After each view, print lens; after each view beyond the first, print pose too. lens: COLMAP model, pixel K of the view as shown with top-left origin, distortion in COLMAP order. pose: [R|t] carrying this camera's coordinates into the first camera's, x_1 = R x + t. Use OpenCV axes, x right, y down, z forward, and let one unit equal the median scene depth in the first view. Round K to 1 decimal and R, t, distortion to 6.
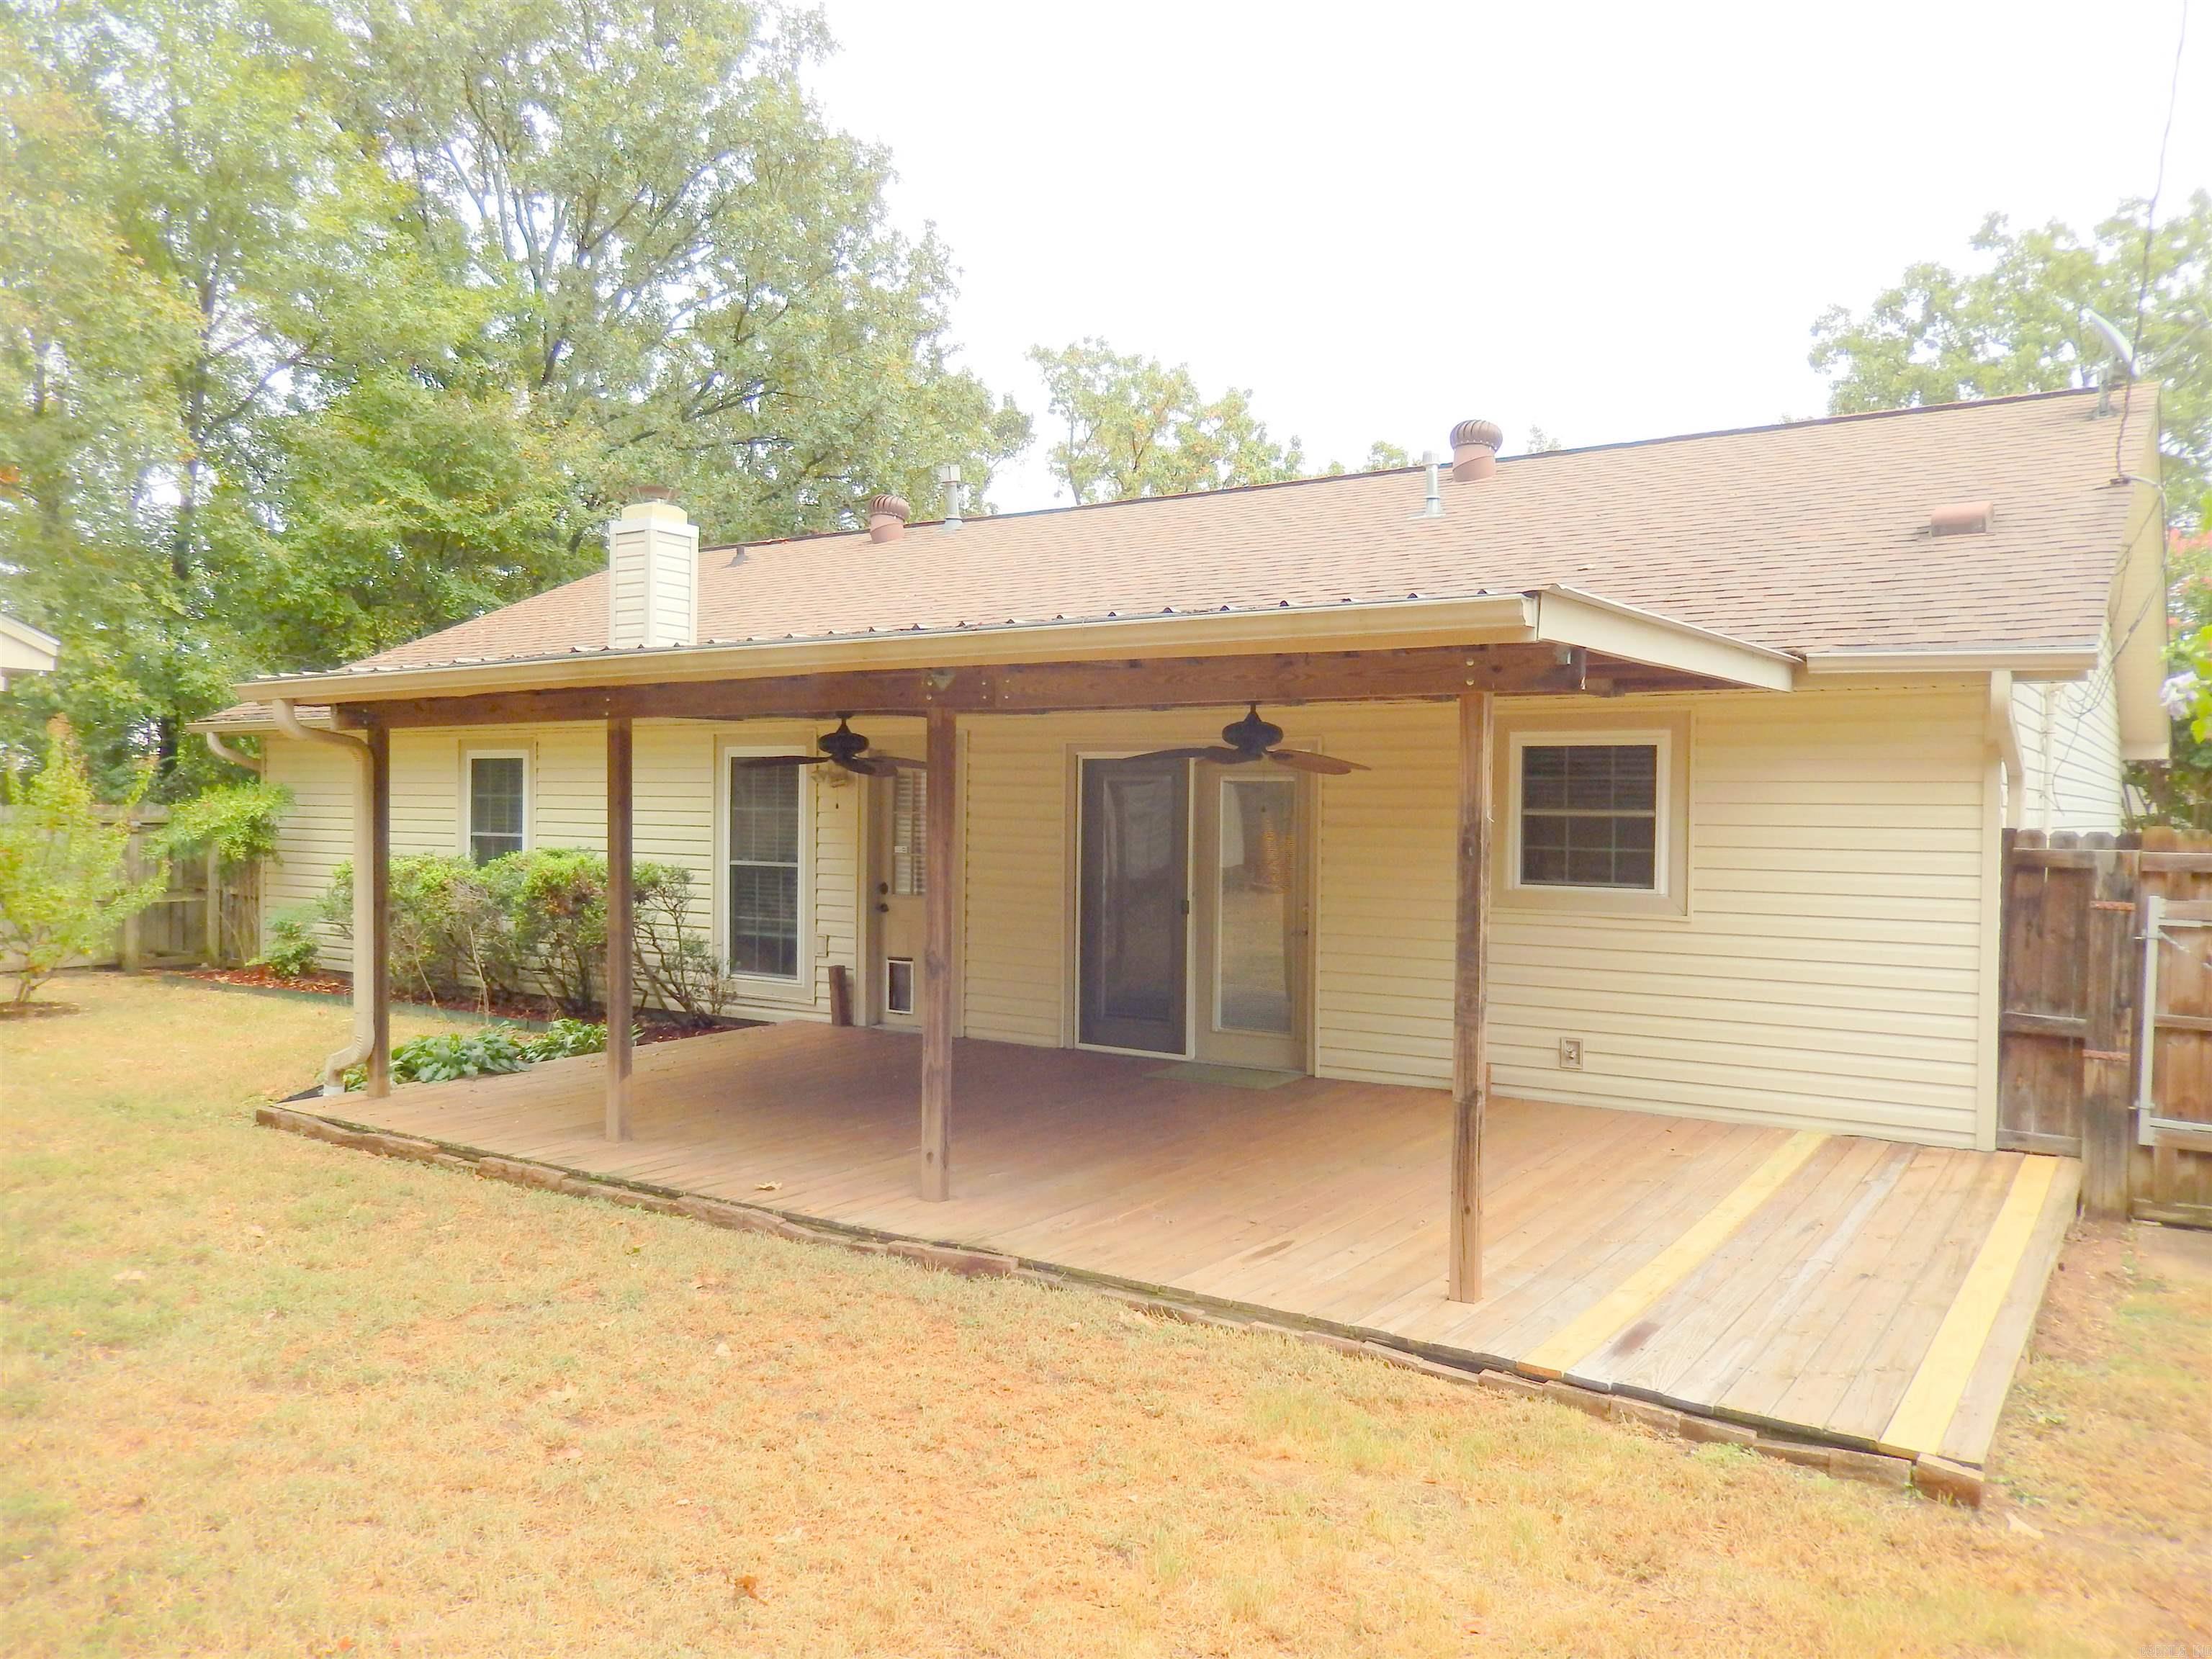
lens RADIAL K [[1667.1, 0, 1106.0], [0, 1667.1, 829.5], [0, 0, 1]] dist [0.000736, -0.003233]
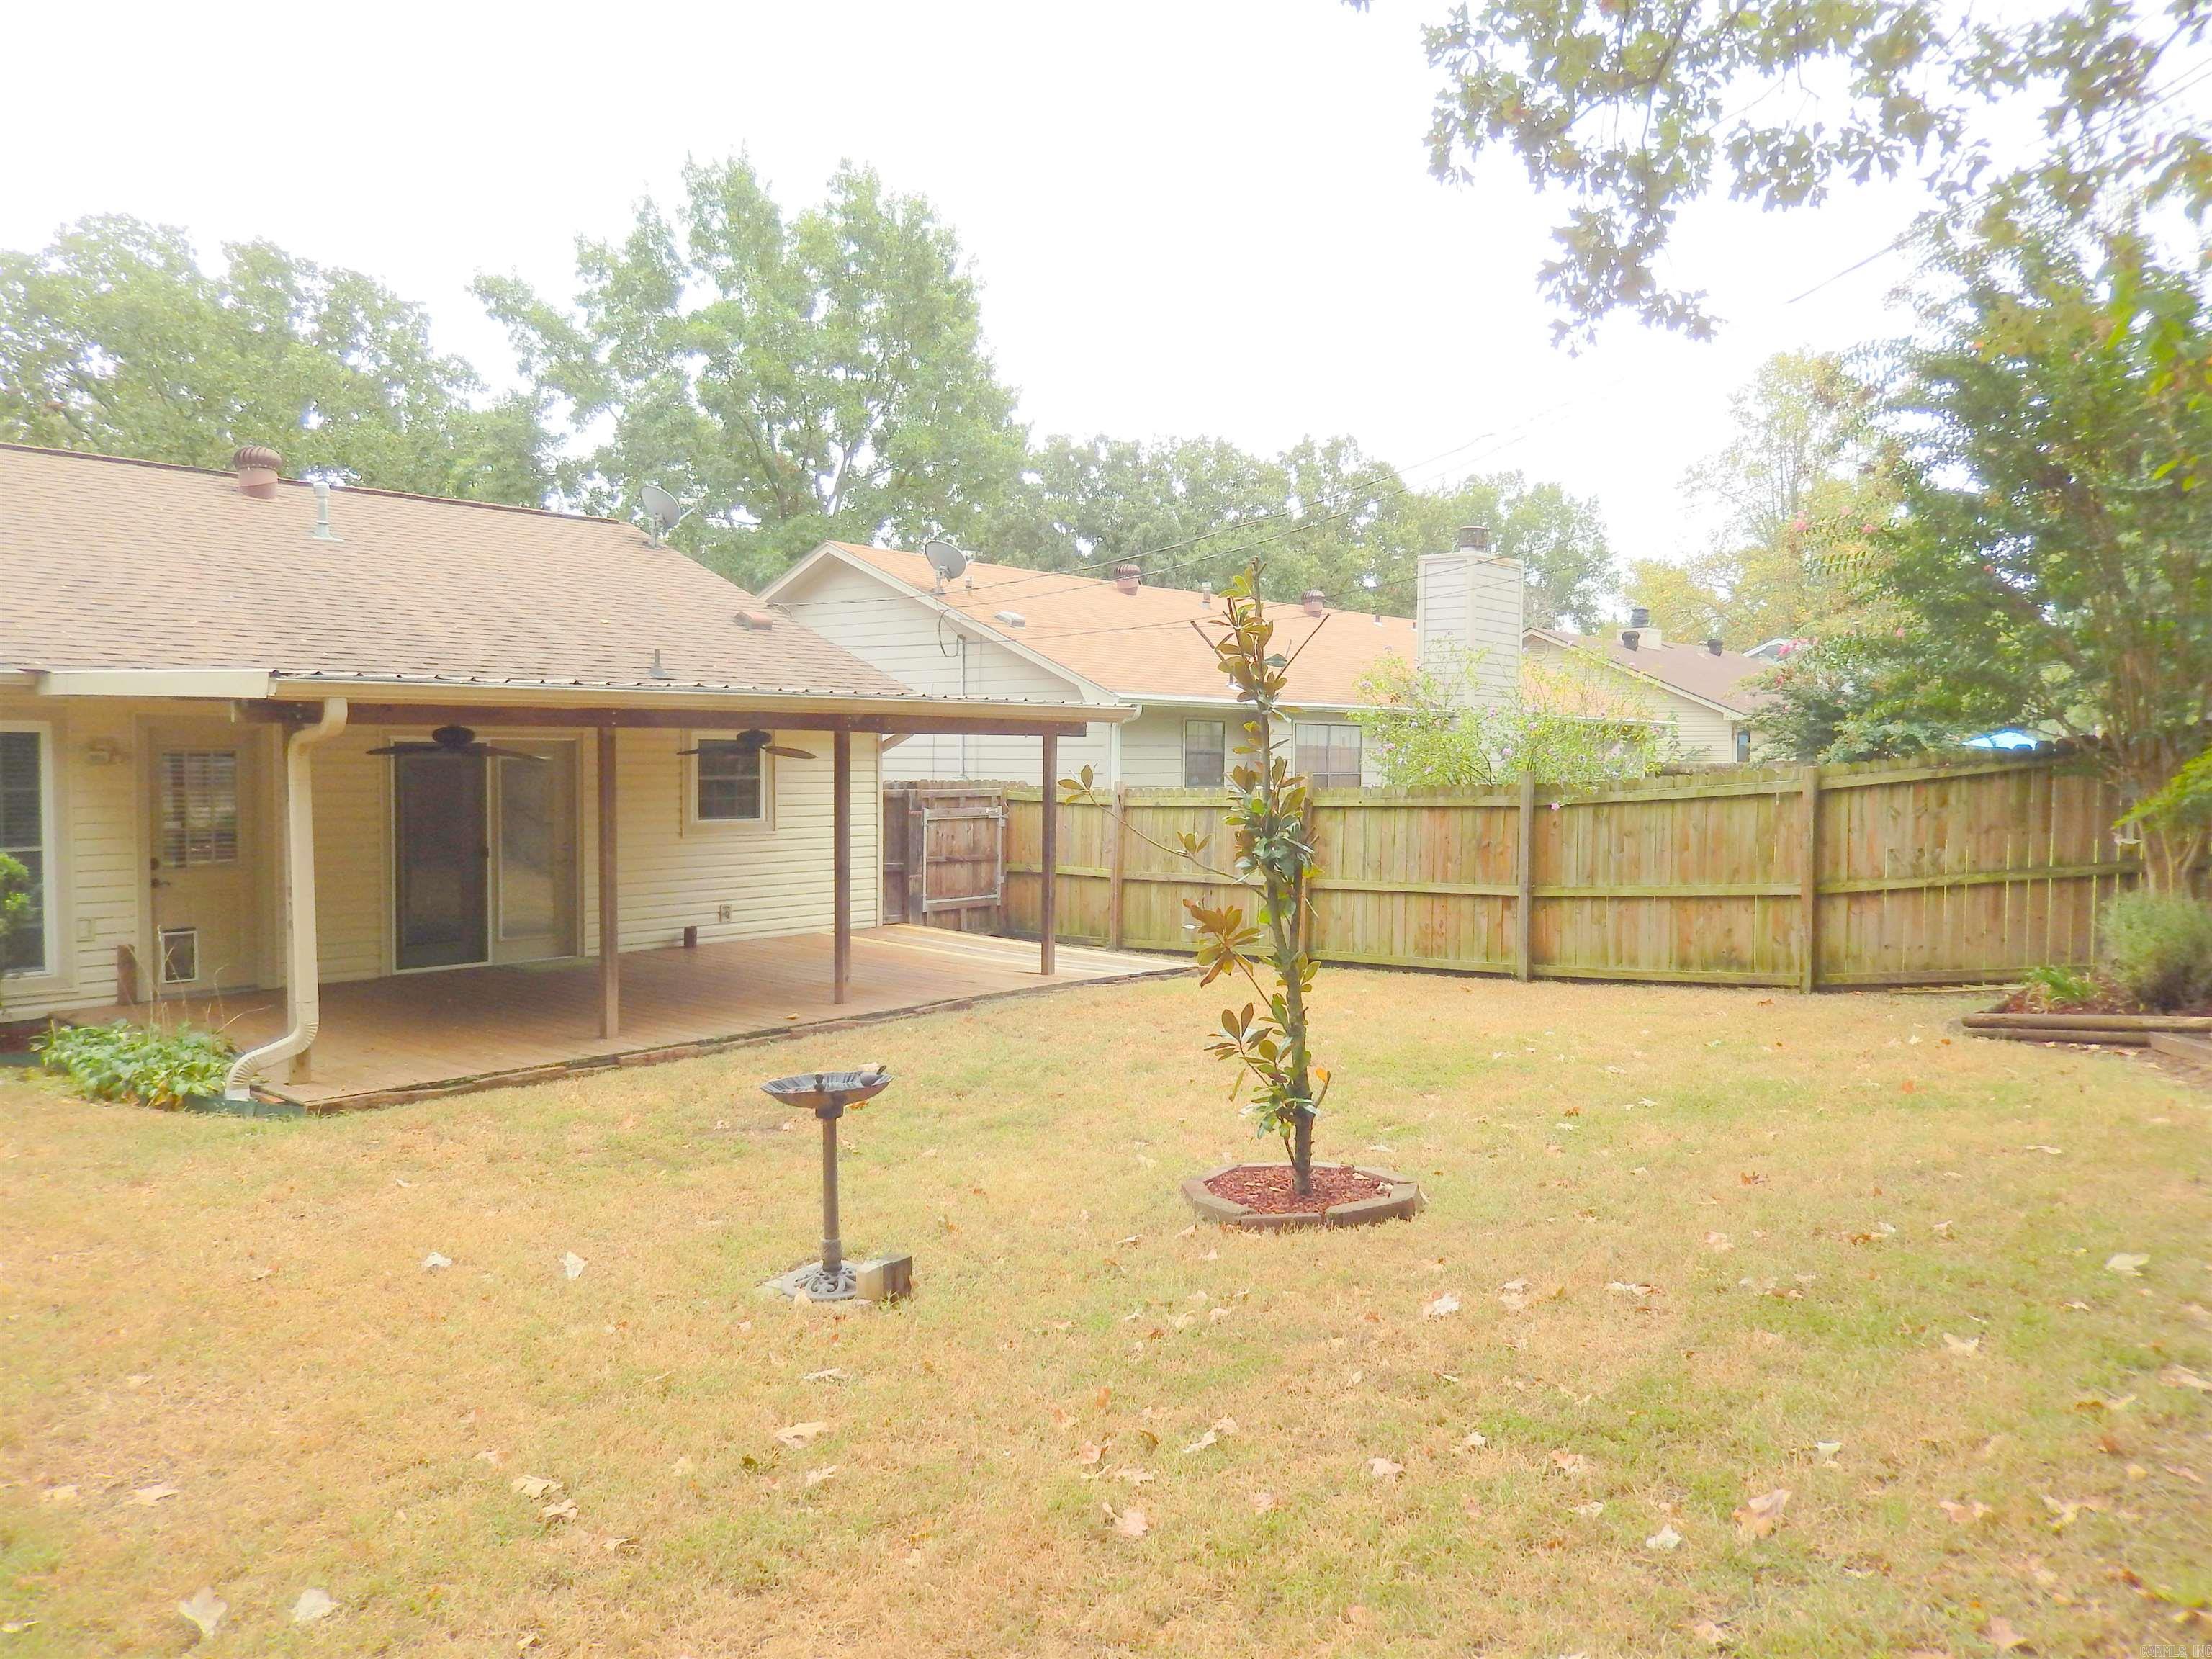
lens RADIAL K [[1669.4, 0, 1106.0], [0, 1669.4, 829.5], [0, 0, 1]] dist [-0.012022, -0.001674]
pose [[0.101817, -0.051304, 0.993479, -1.474964], [0.015593, 0.998629, 0.049972, -0.038607], [-0.994681, 0.010403, 0.102478, 0.425102]]
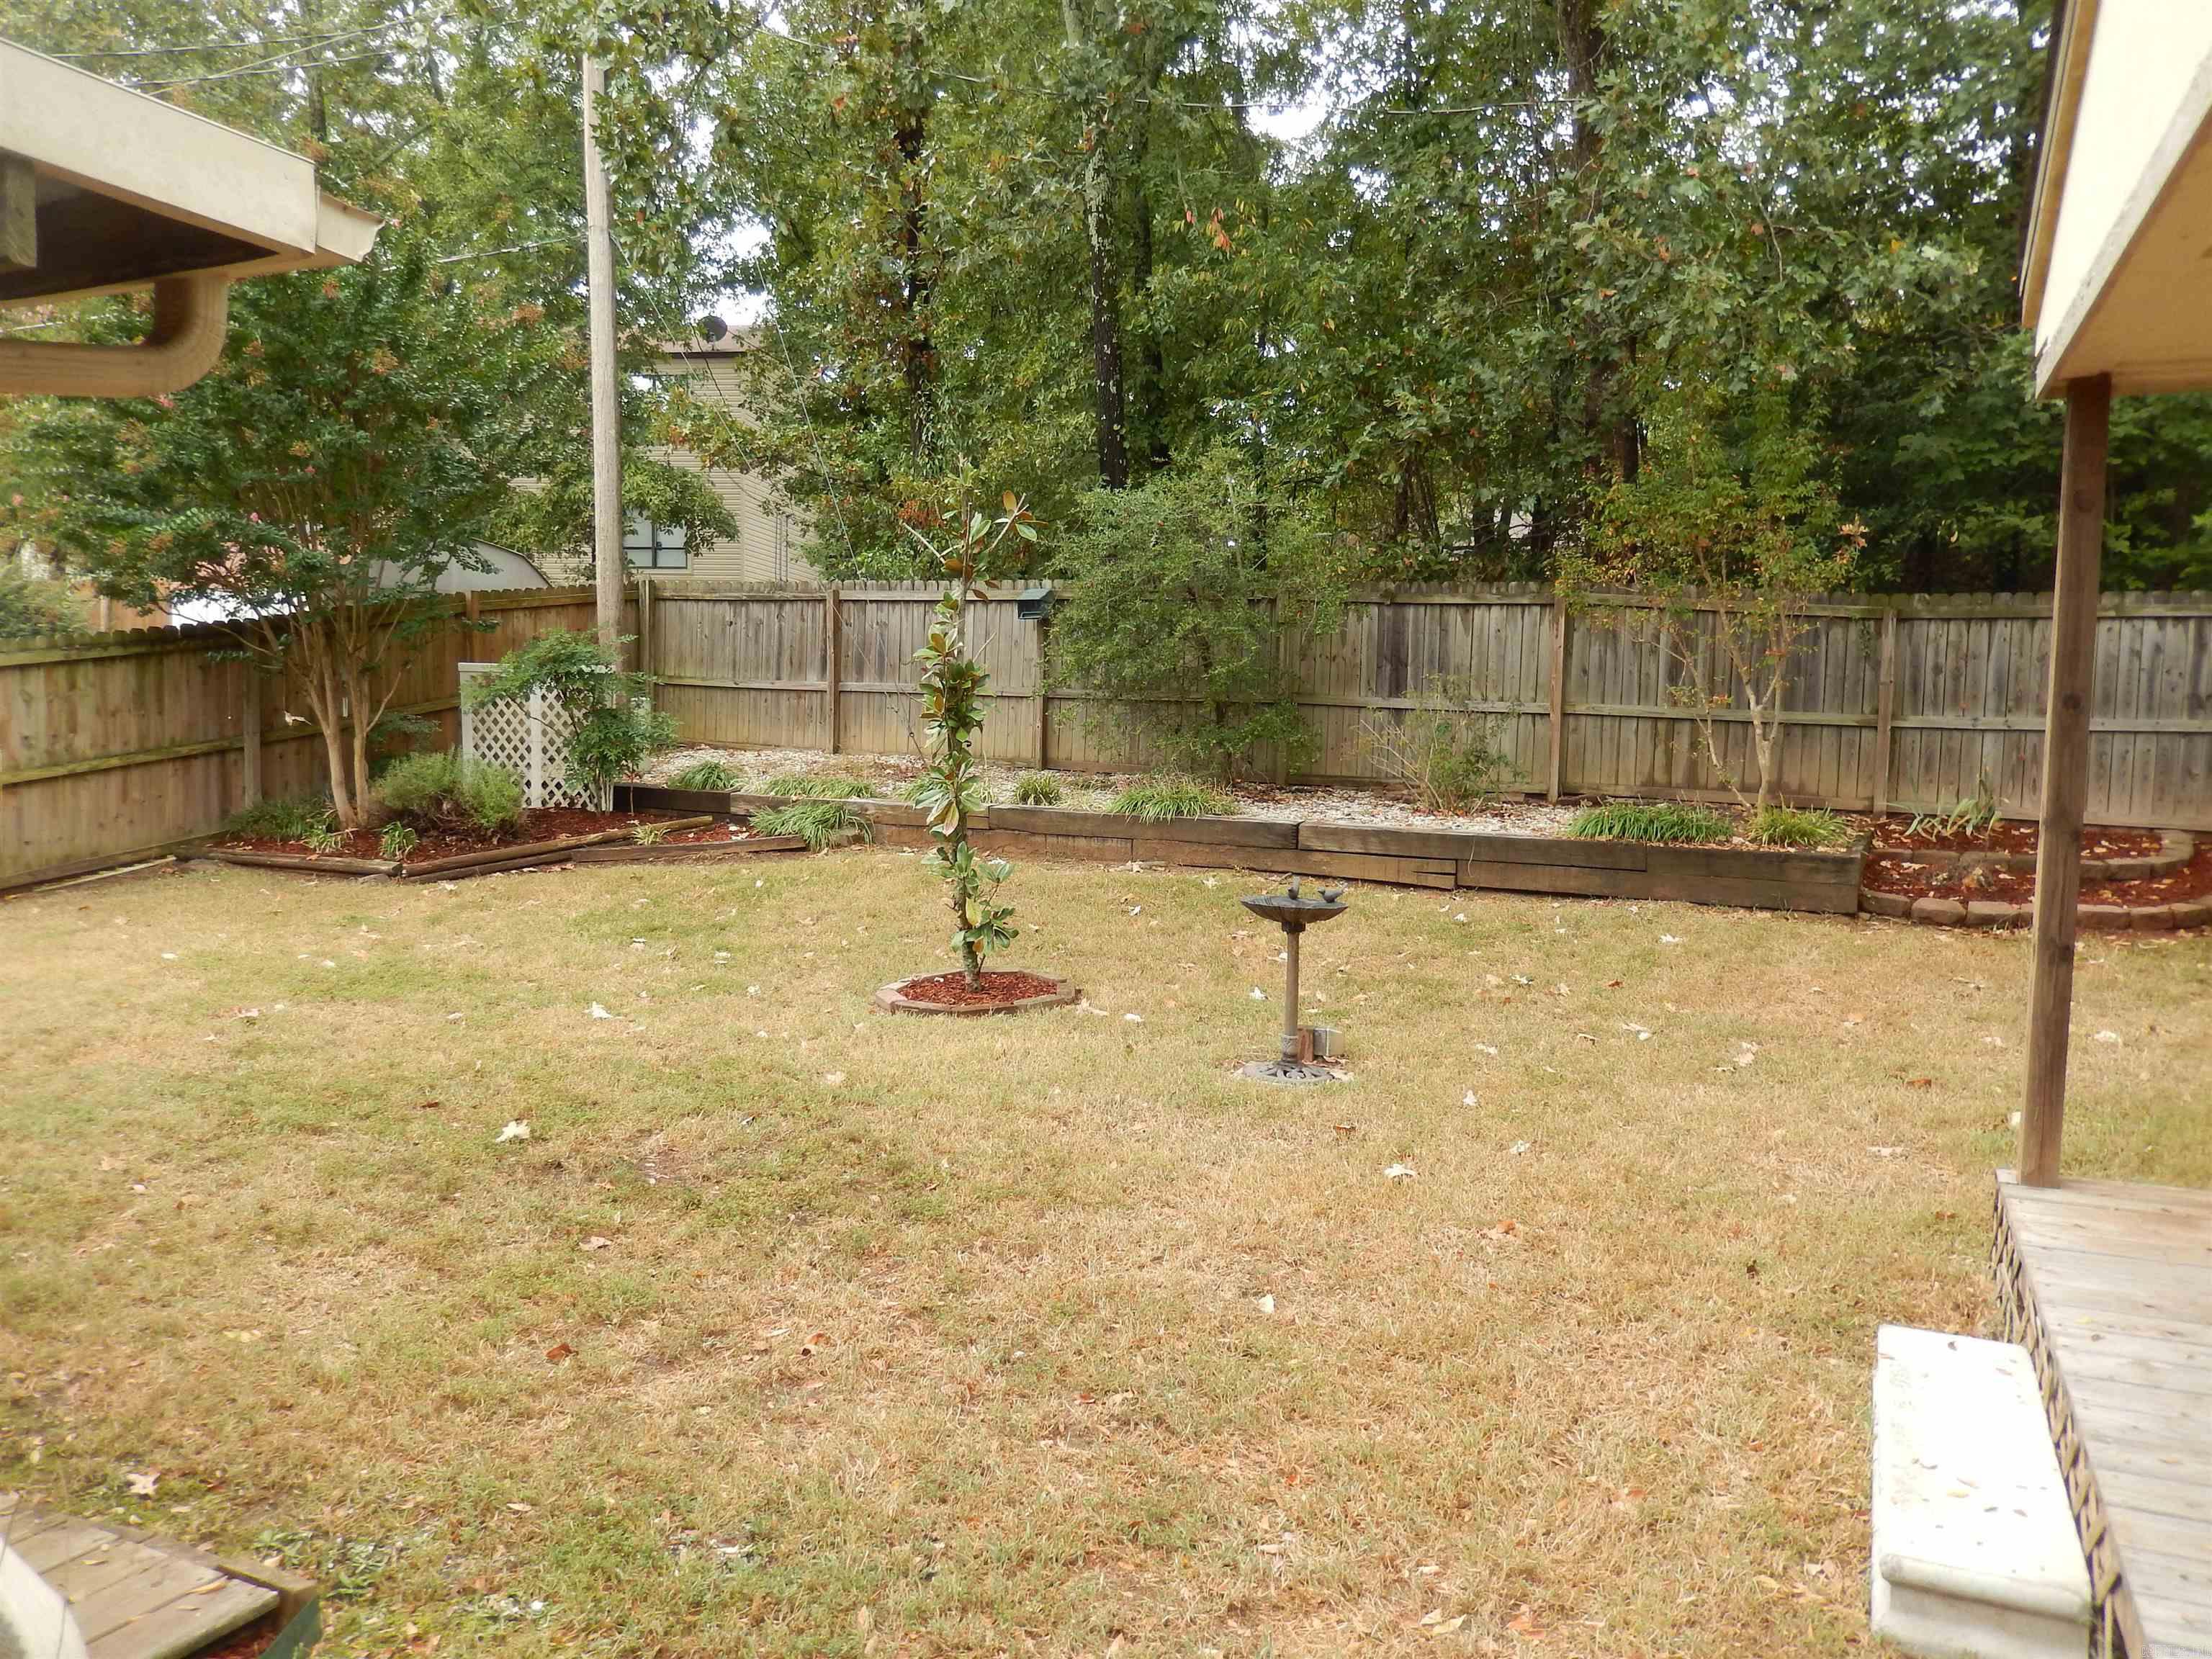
lens RADIAL K [[1672.5, 0, 1106.0], [0, 1672.5, 829.5], [0, 0, 1]] dist [0.023766, -0.001642]
pose [[-0.988146, -0.013729, -0.152901, -0.626363], [-0.027783, 0.995539, 0.090164, -0.010765], [0.150981, 0.093343, -0.984120, 1.353412]]
